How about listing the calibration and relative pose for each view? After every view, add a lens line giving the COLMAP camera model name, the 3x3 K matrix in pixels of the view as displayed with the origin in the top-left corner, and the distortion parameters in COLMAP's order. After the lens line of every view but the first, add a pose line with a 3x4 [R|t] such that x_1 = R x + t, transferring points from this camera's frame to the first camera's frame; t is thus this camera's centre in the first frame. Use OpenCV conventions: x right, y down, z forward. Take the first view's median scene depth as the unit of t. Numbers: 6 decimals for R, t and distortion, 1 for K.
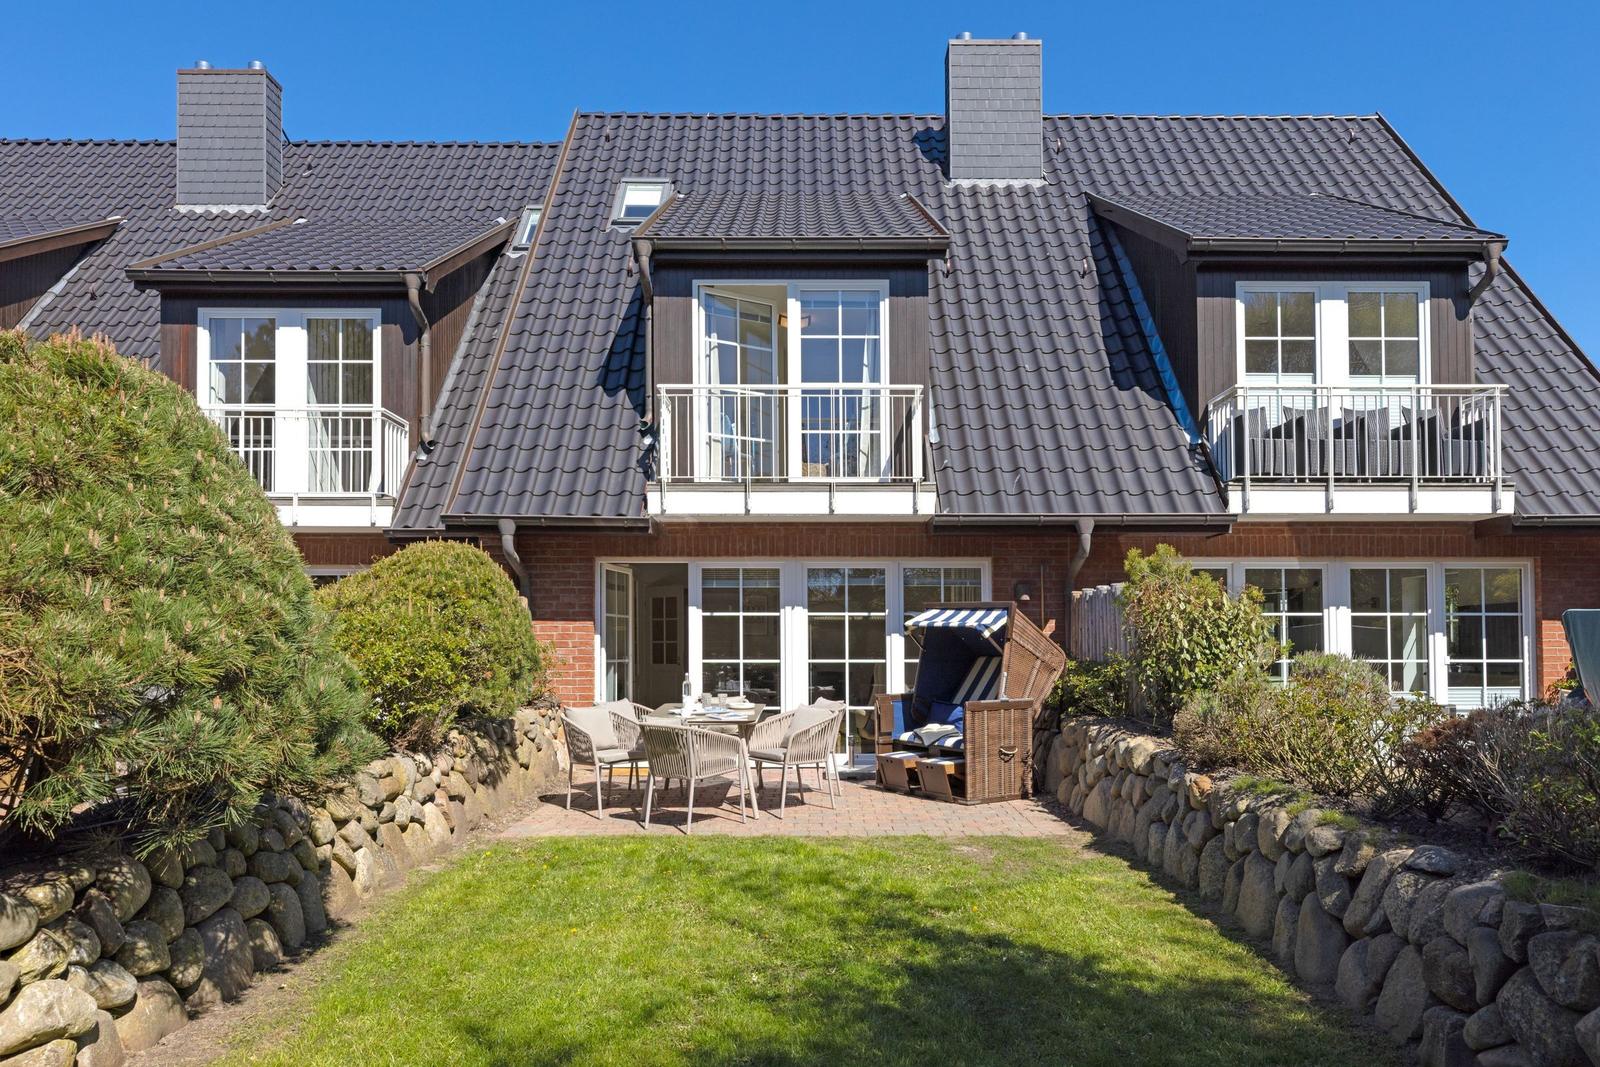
lens RADIAL K [[1026.4, 0, 705.6], [0, 1026.4, 644.0], [0, 0, 1]] dist [0.003688, -0.000784]
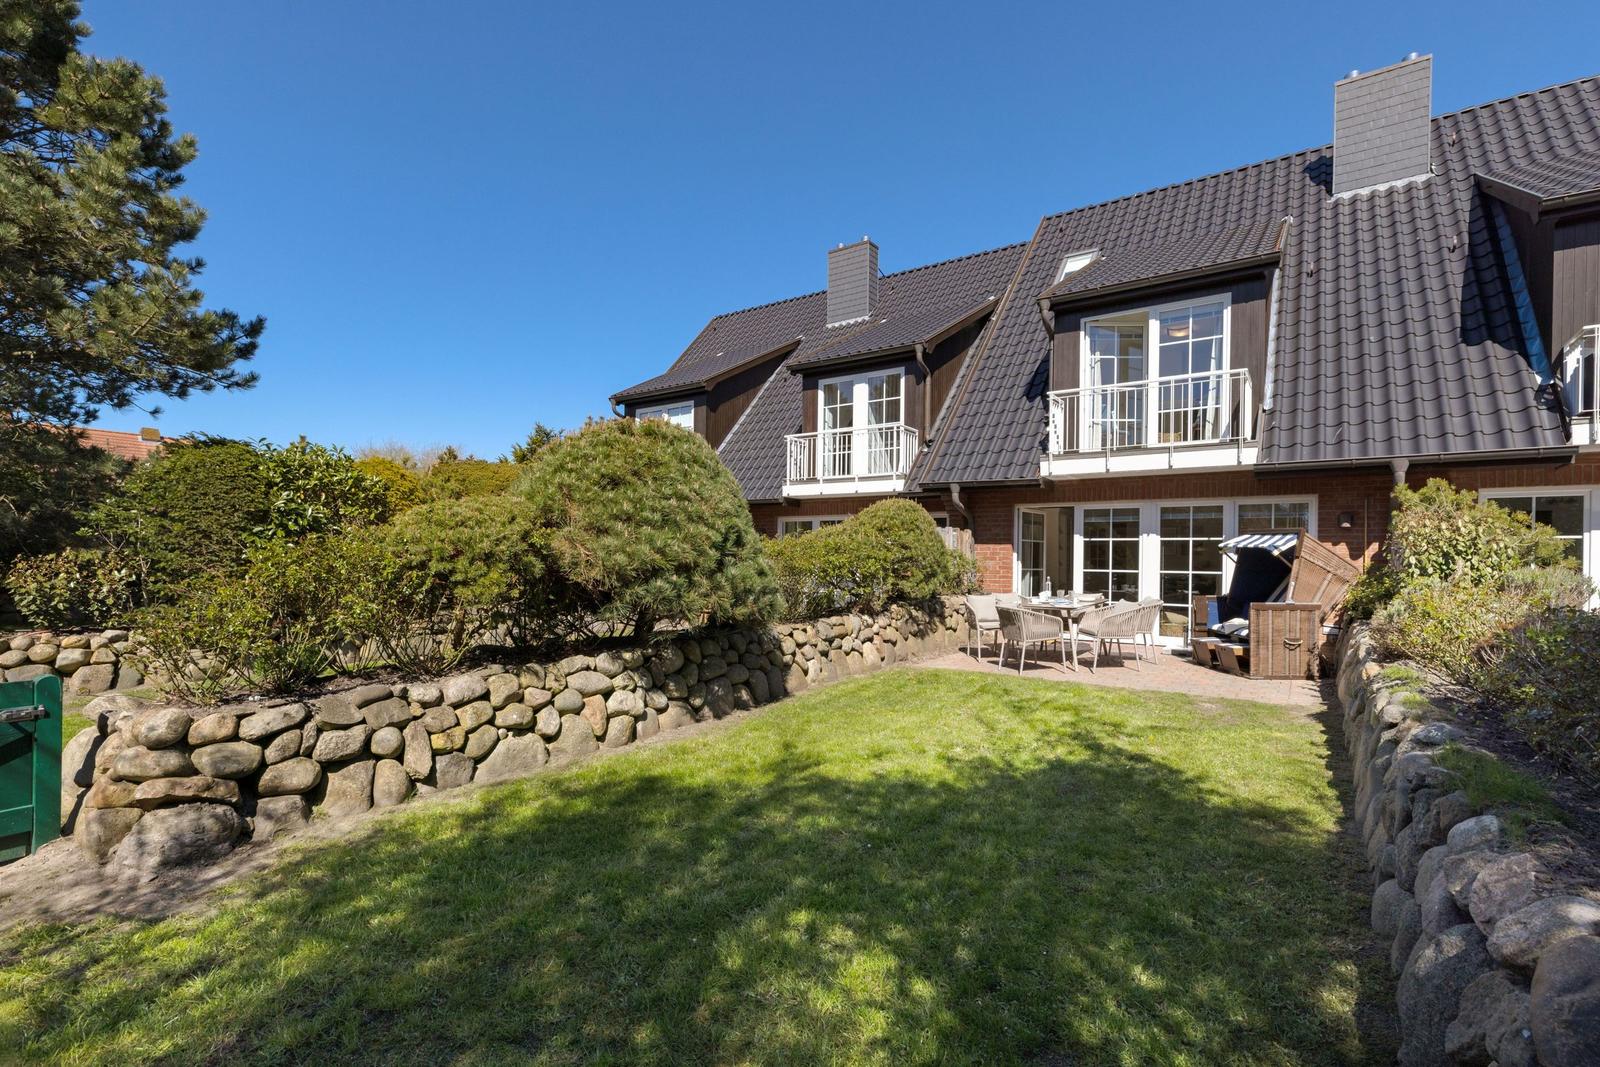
lens RADIAL K [[608.6, 0, 784.5], [0, 608.6, 574.4], [0, 0, 1]] dist [0.001666, -0.000009]
pose [[0.851812, 0.025945, -0.523204, 0.107021], [-0.012584, 0.999498, 0.029075, 0.002341], [0.523696, -0.018182, 0.851711, -0.003036]]
